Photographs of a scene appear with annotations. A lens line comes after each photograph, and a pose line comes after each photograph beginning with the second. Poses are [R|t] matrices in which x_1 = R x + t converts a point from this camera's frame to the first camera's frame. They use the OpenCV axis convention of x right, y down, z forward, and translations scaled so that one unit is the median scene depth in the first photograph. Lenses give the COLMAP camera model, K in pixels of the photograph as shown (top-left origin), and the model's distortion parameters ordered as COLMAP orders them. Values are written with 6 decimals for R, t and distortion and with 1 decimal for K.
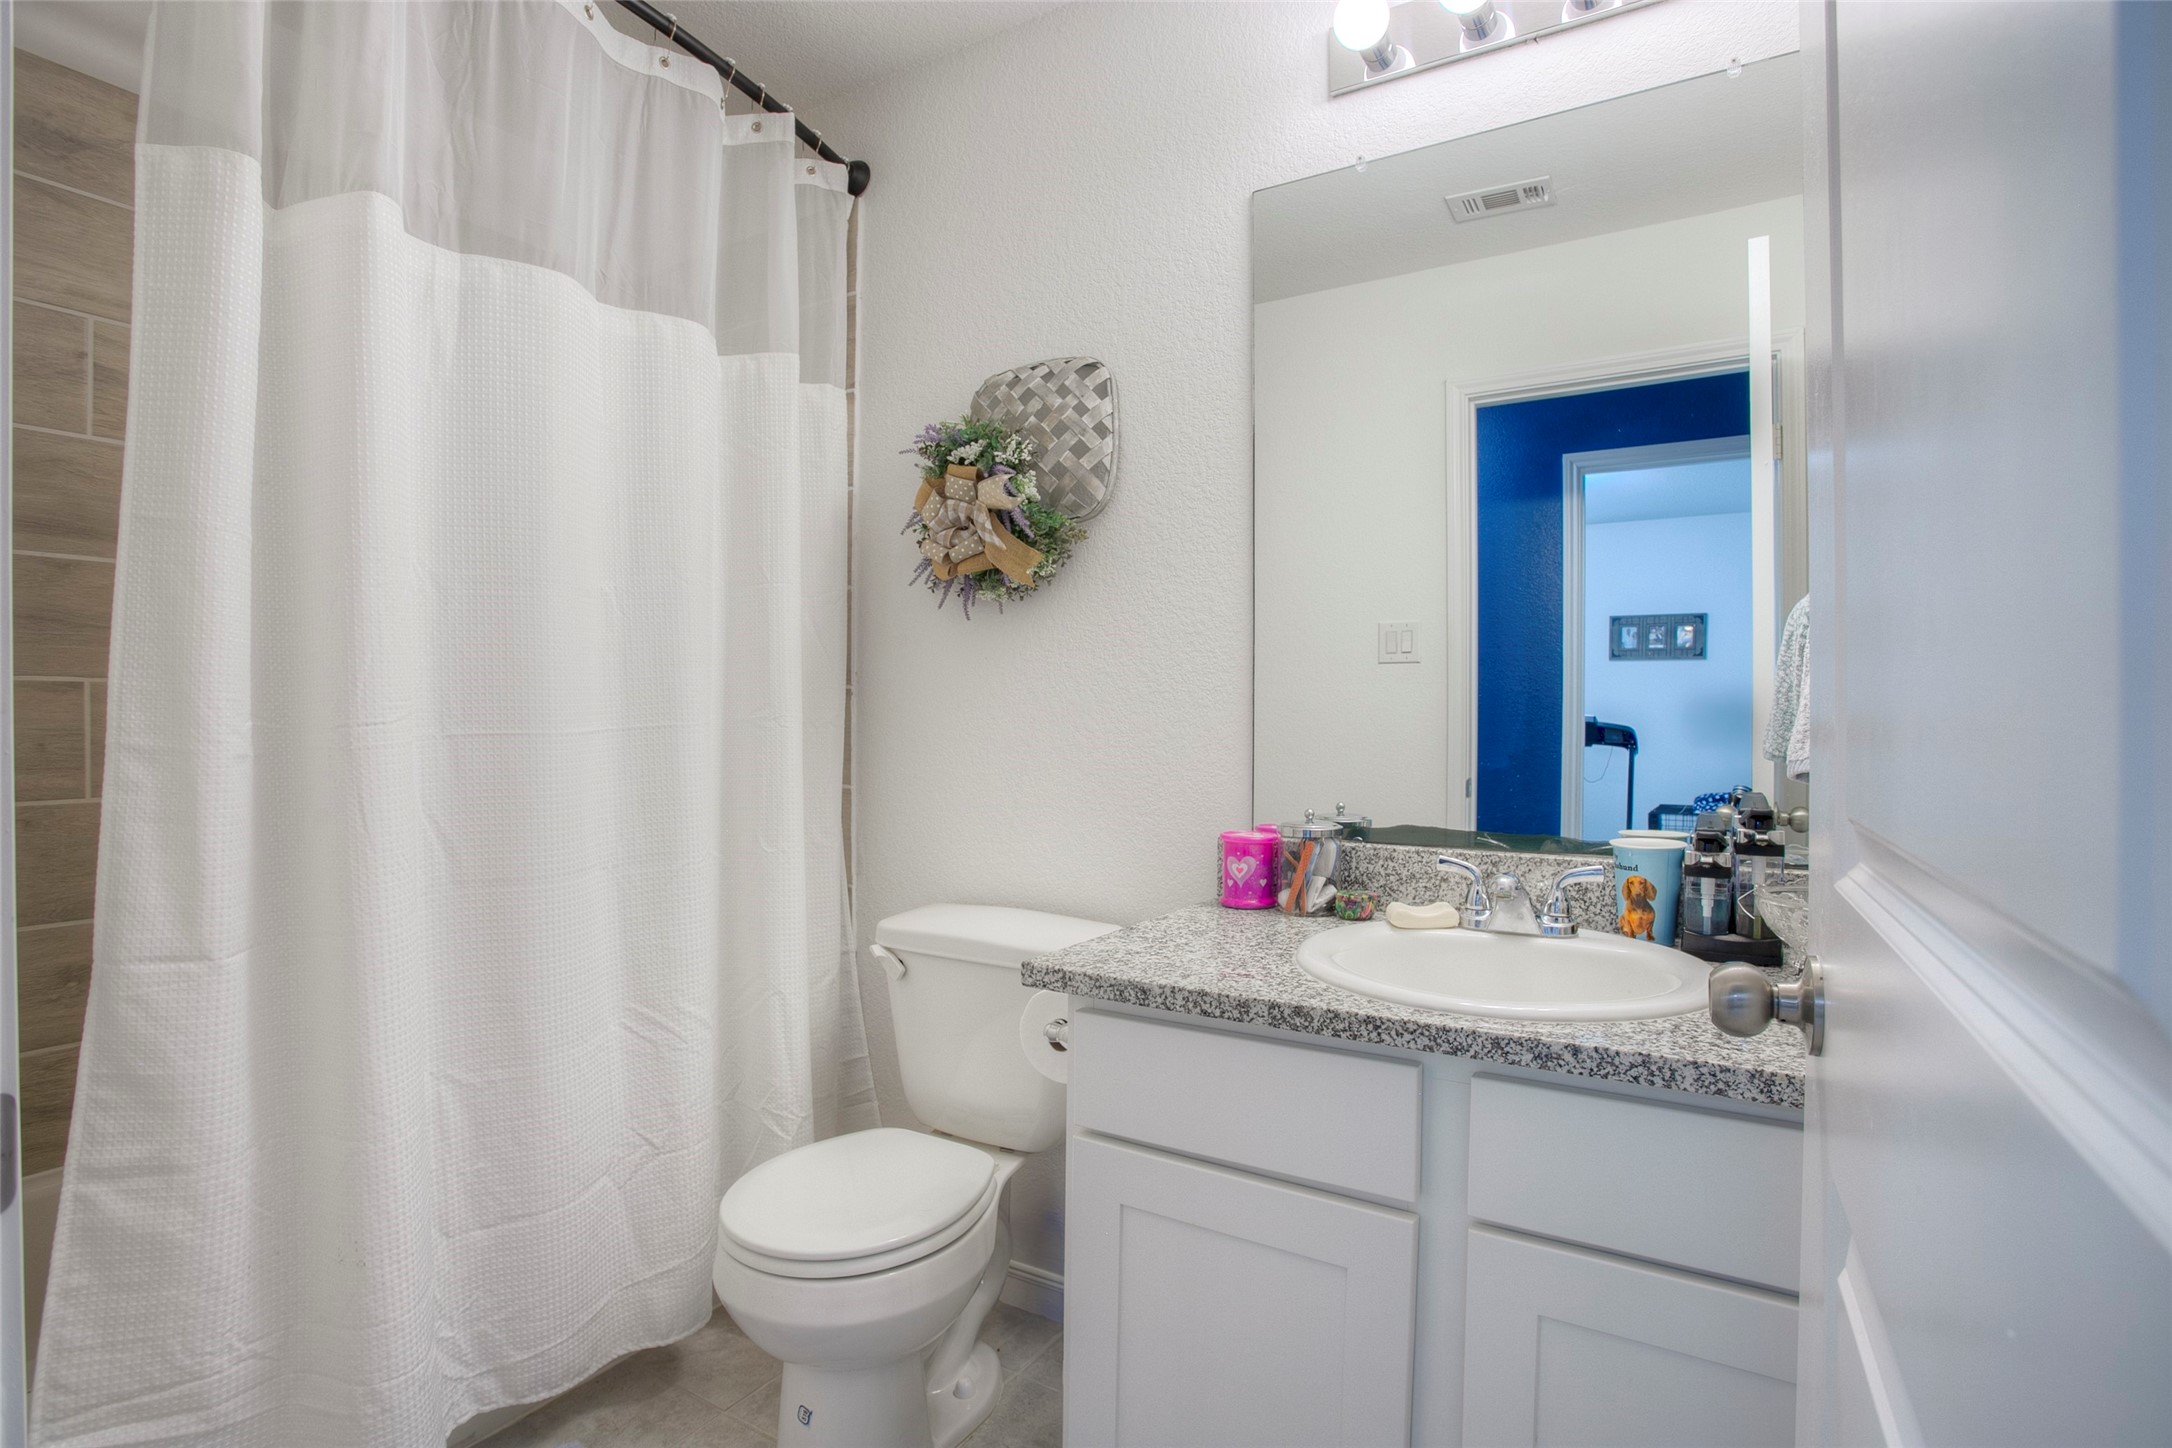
lens RADIAL K [[1038.1, 0, 1089.7], [0, 1038.1, 708.1], [0, 0, 1]] dist [-0.070843, 0.025542]
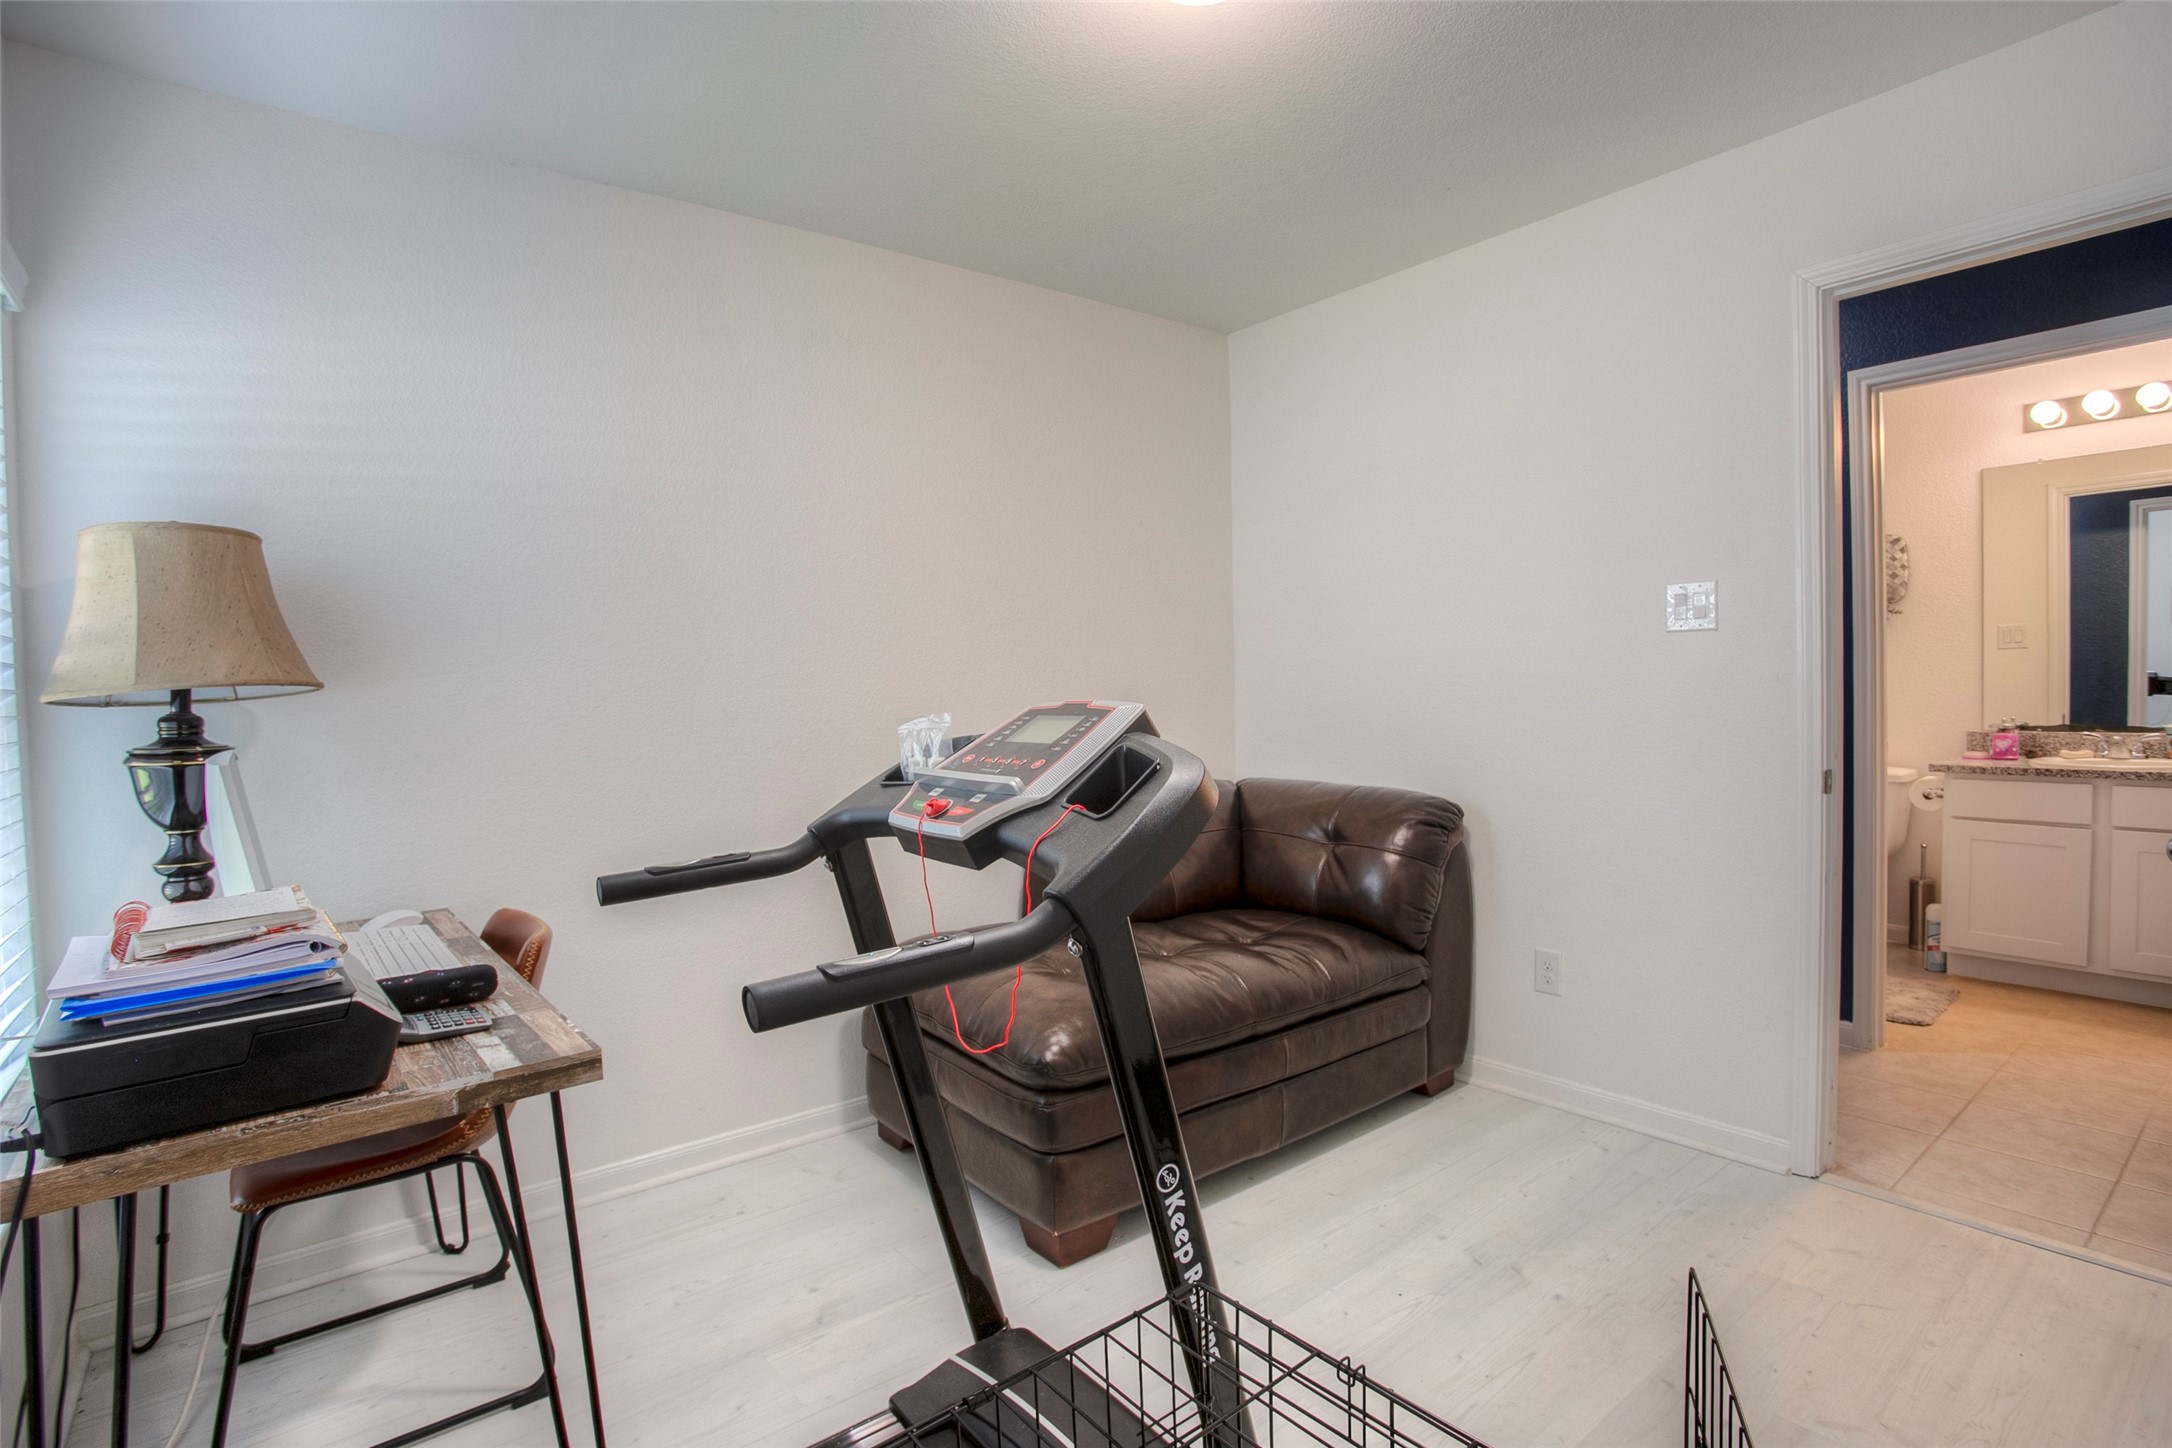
lens RADIAL K [[1038.1, 0, 1089.7], [0, 1038.1, 708.1], [0, 0, 1]] dist [-0.070843, 0.025542]
pose [[0.935144, -0.010945, -0.354098, -0.960977], [0.024589, 0.999117, 0.034056, -0.062634], [0.353413, -0.040555, 0.934588, -1.923705]]
